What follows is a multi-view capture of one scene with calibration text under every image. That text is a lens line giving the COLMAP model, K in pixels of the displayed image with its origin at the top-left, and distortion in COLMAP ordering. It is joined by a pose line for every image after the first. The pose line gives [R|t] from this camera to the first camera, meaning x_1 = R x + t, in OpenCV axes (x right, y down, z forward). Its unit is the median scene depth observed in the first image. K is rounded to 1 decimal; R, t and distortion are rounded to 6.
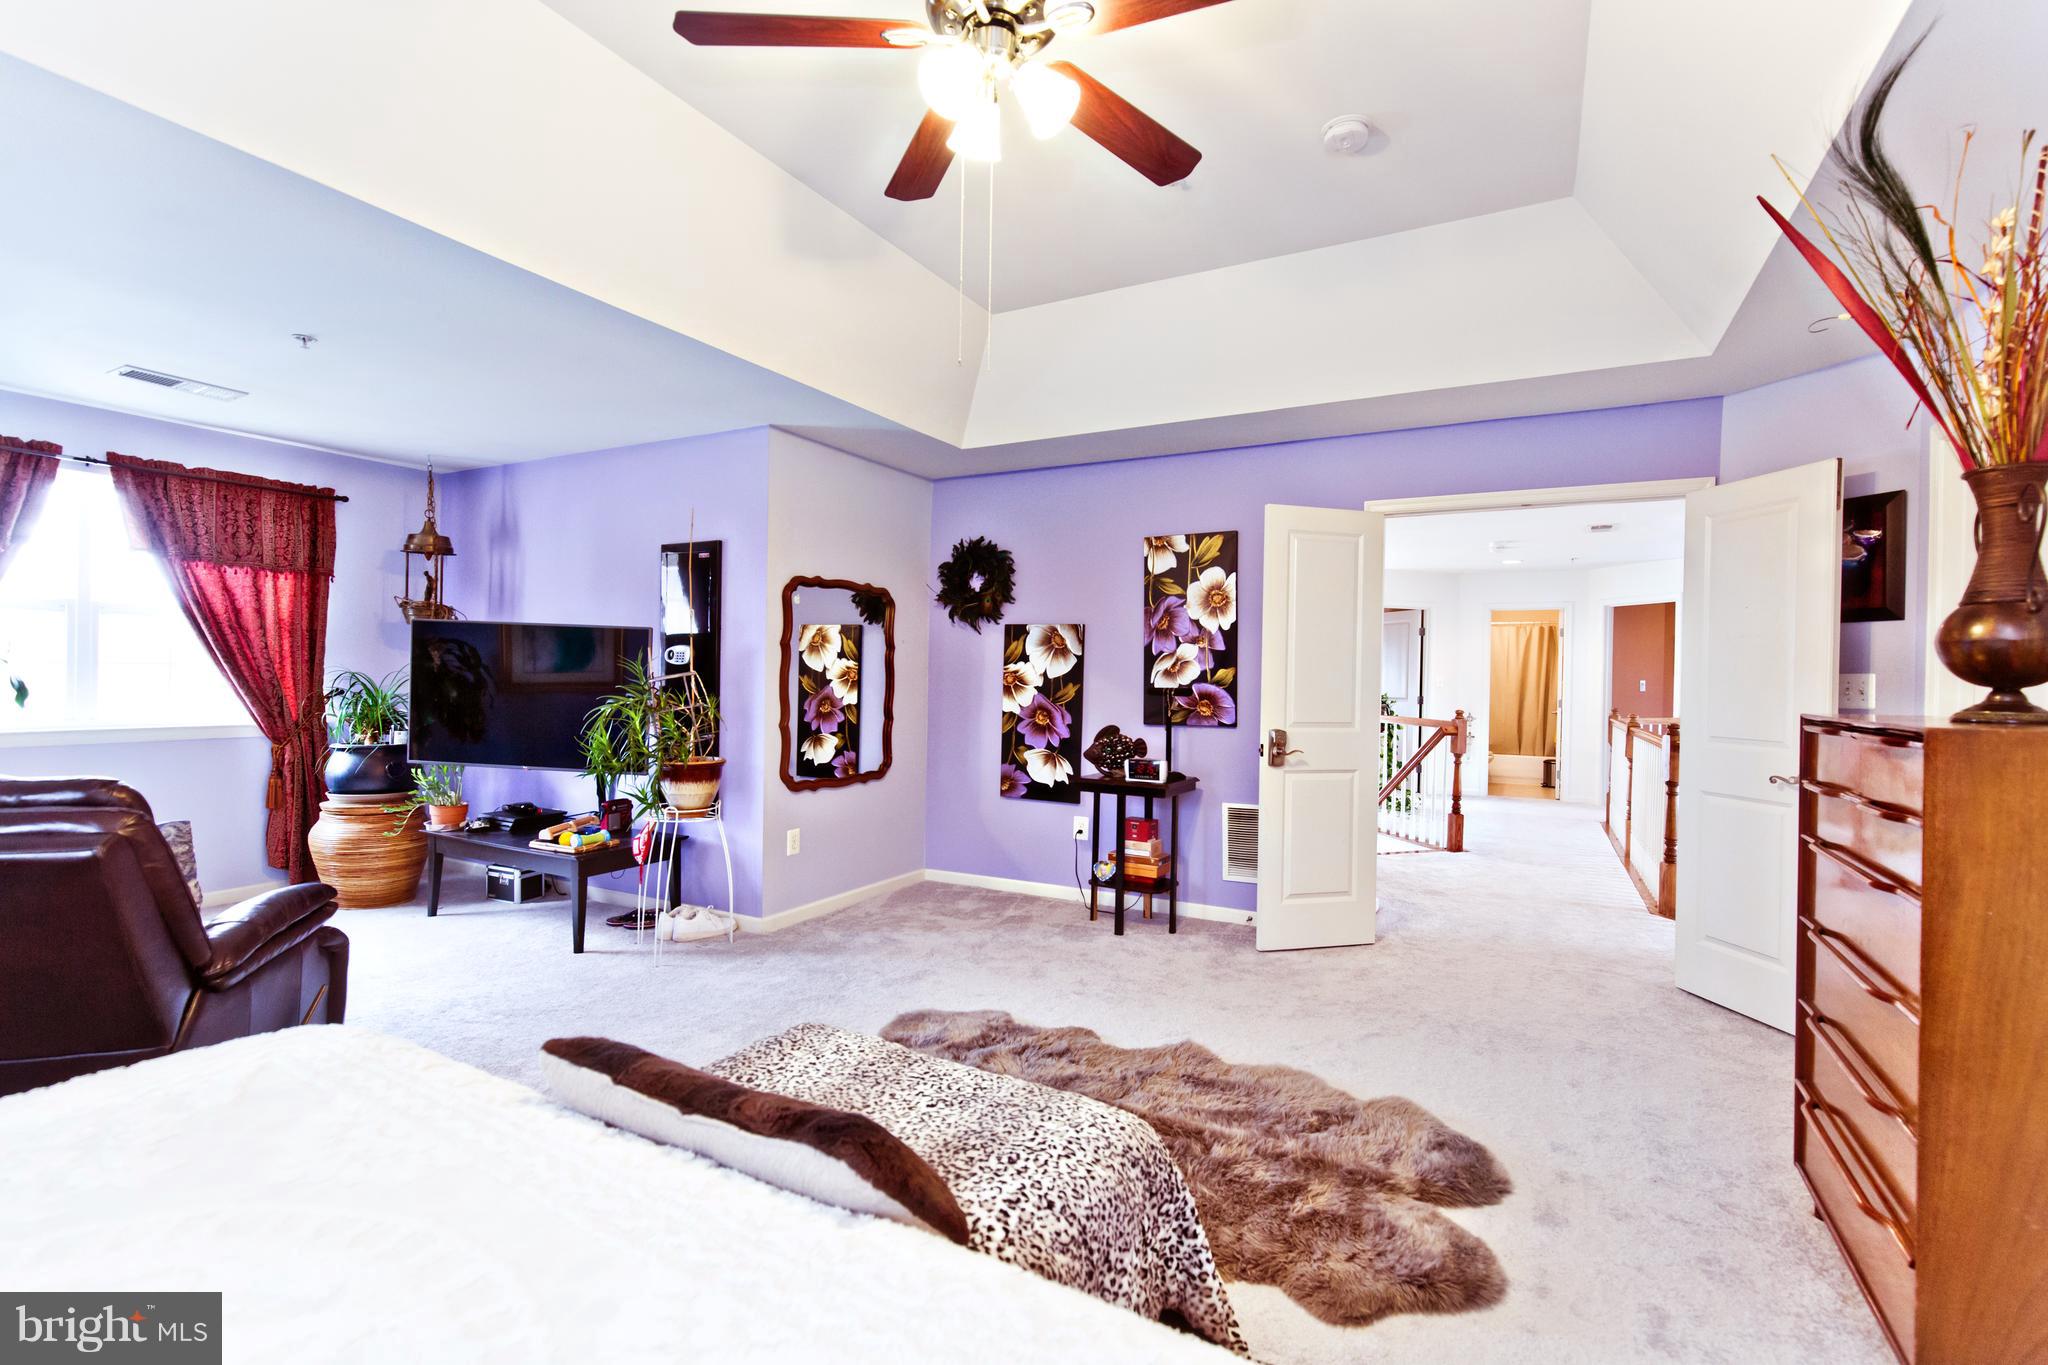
lens RADIAL K [[921.0, 0, 1016.7], [0, 921.0, 677.6], [0, 0, 1]] dist [0.000918, -0.000625]
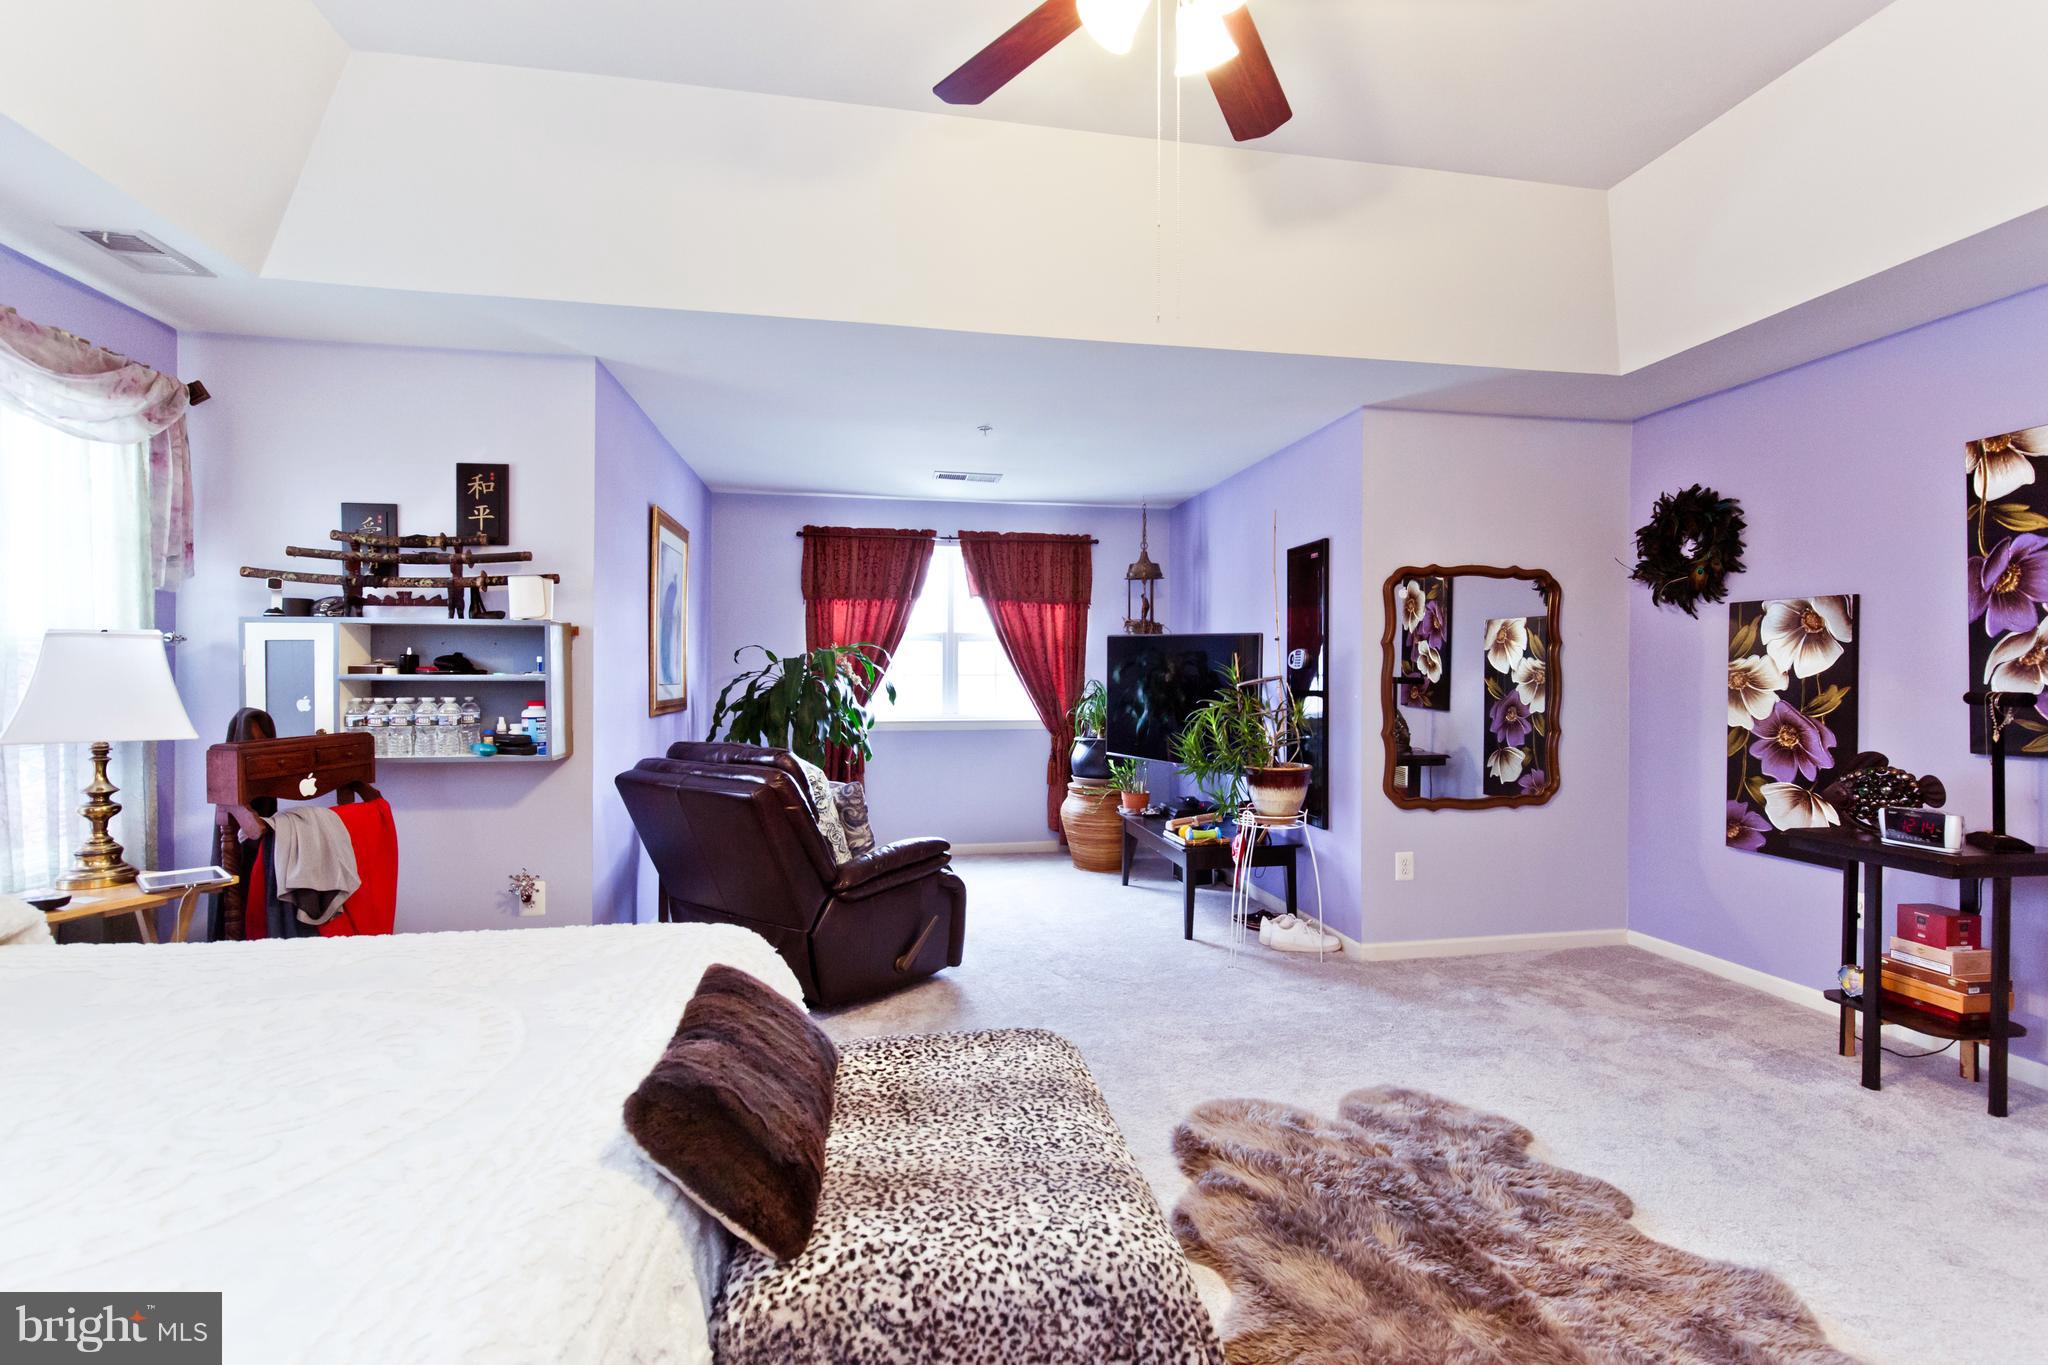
lens RADIAL K [[946.4, 0, 1057.6], [0, 946.4, 669.6], [0, 0, 1]] dist [0.000412, -0.001357]
pose [[0.634999, -0.018852, -0.772283, 0.245941], [0.007550, 0.999806, -0.018198, 0.003013], [0.772476, 0.005725, 0.635018, 0.156299]]
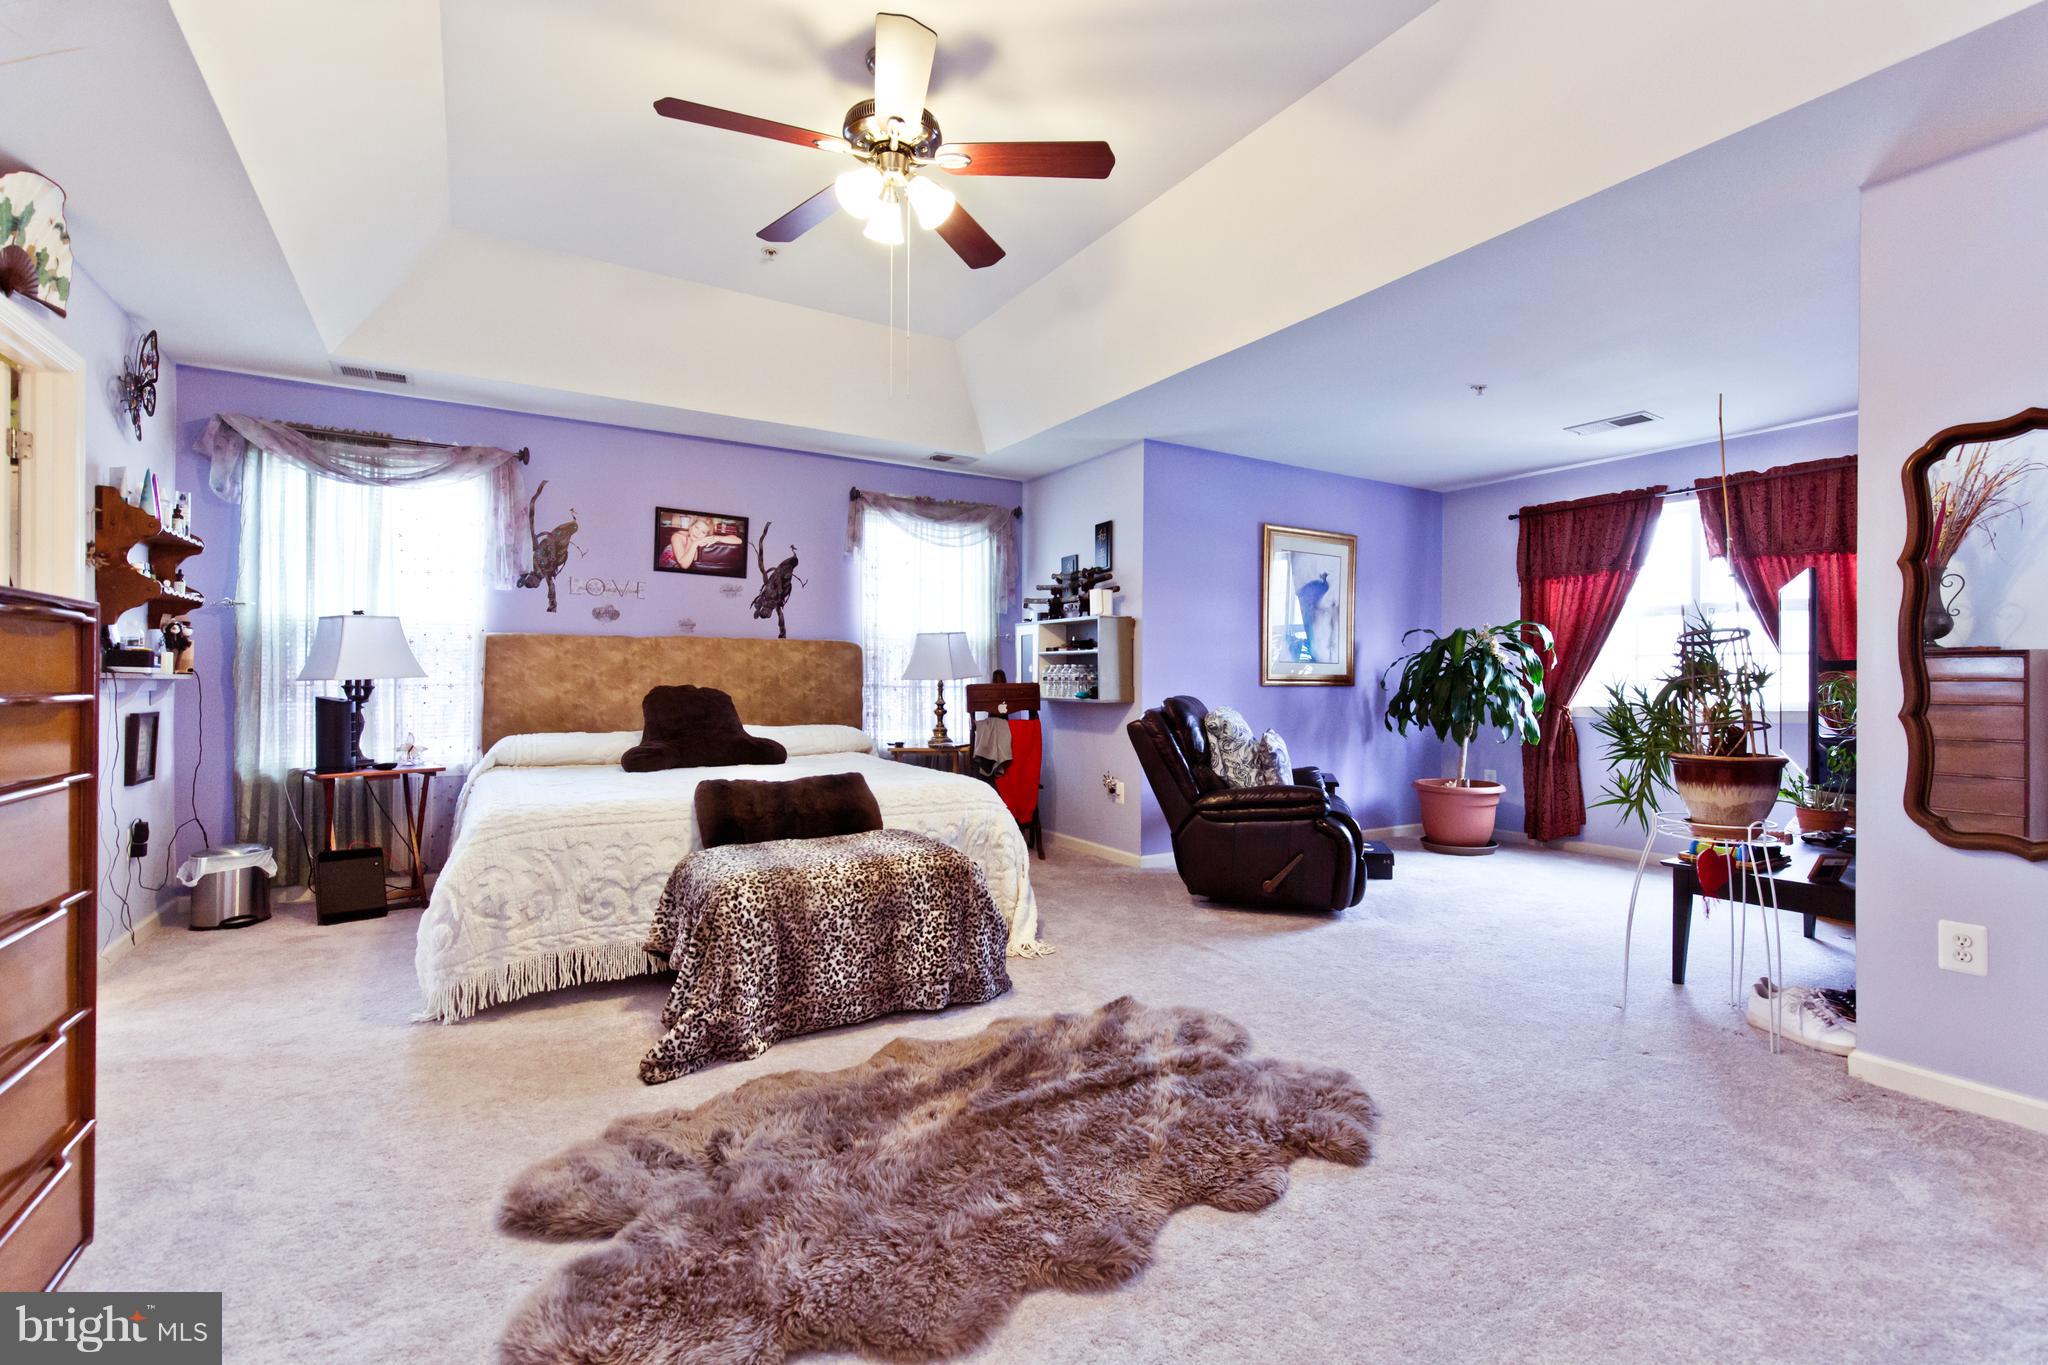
lens RADIAL K [[916.4, 0, 1024.0], [0, 916.4, 682.5], [0, 0, 1]] dist [-0.000434, -0.000479]
pose [[-0.508614, -0.018913, -0.860787, 0.447079], [-0.016906, 0.999785, -0.011978, 0.045307], [0.860829, 0.008460, -0.508825, 0.785289]]
